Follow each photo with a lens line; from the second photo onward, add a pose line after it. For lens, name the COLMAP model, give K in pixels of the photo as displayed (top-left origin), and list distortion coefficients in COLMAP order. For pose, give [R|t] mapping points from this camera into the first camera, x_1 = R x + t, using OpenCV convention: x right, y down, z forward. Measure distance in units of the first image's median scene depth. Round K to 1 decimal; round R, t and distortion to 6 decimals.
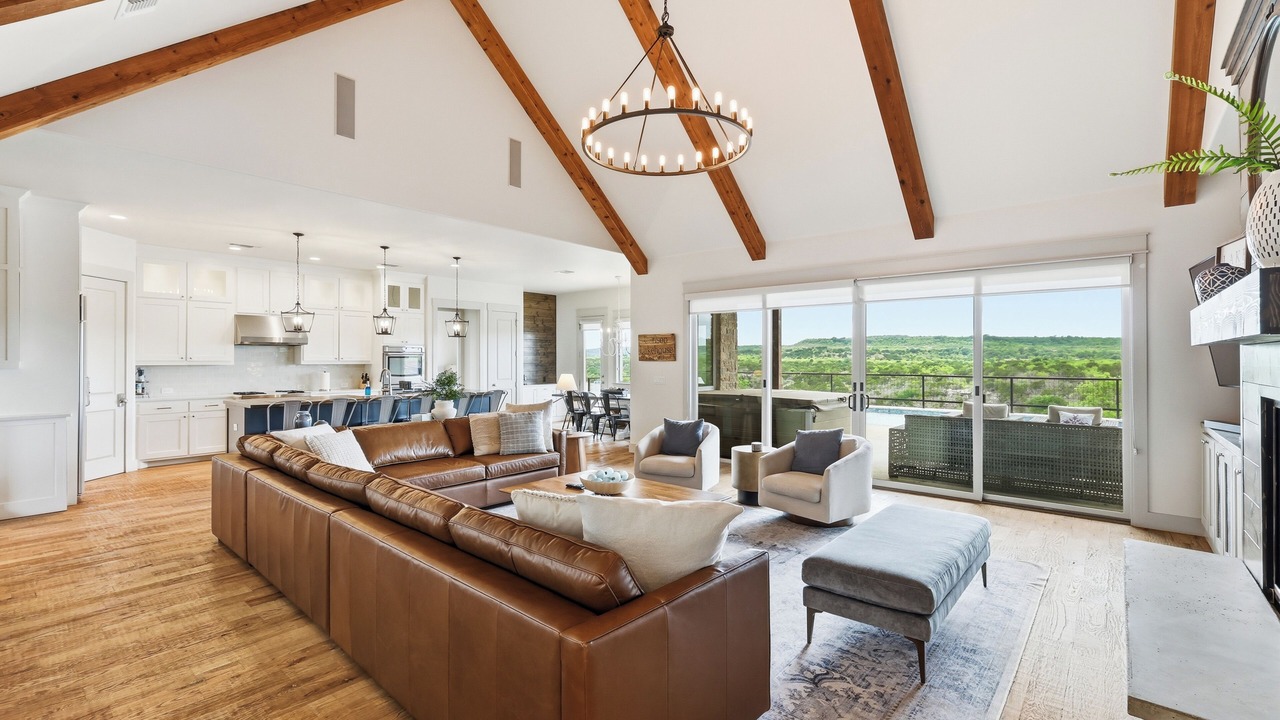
lens RADIAL K [[559.0, 0, 642.0], [0, 559.0, 356.9], [0, 0, 1]] dist [0.001280, 0.000537]
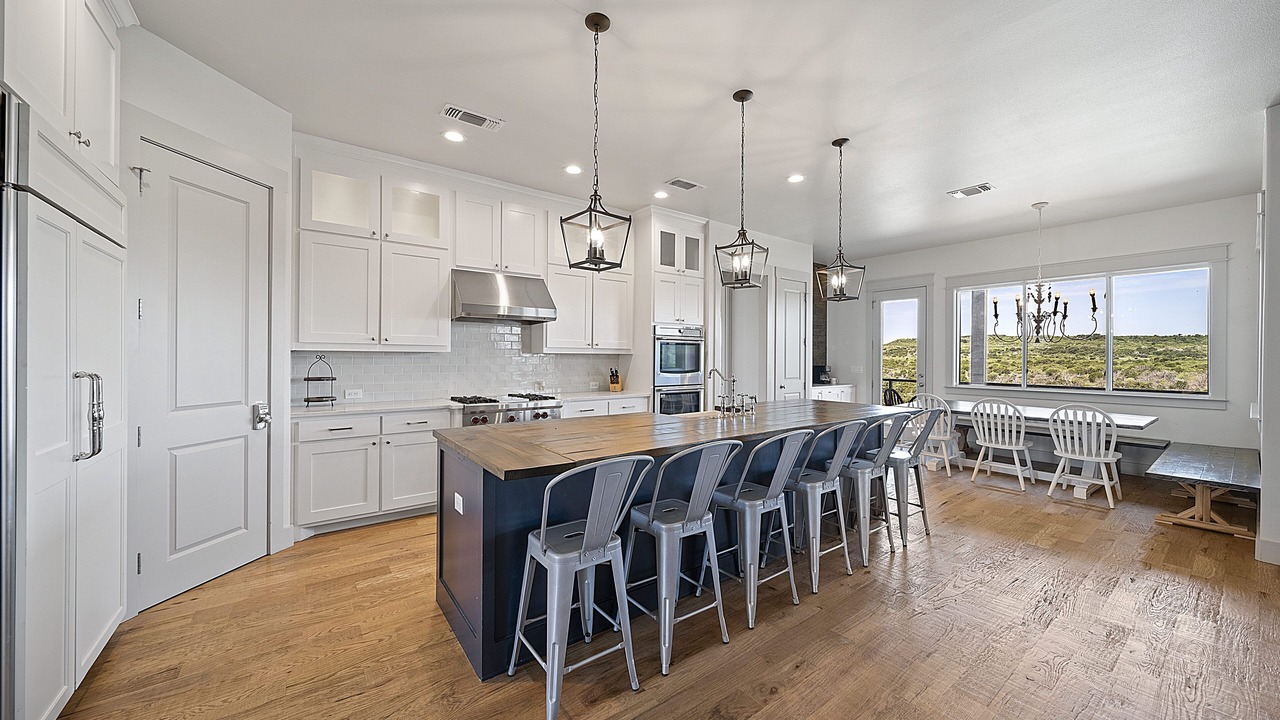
lens RADIAL K [[458.5, 0, 640.6], [0, 458.5, 357.3], [0, 0, 1]] dist [-0.000334, -0.000069]
pose [[0.974739, 0.003695, -0.223316, -0.415425], [-0.002490, 0.999981, 0.005677, 0.016298], [0.223333, -0.004977, 0.974730, 0.558928]]
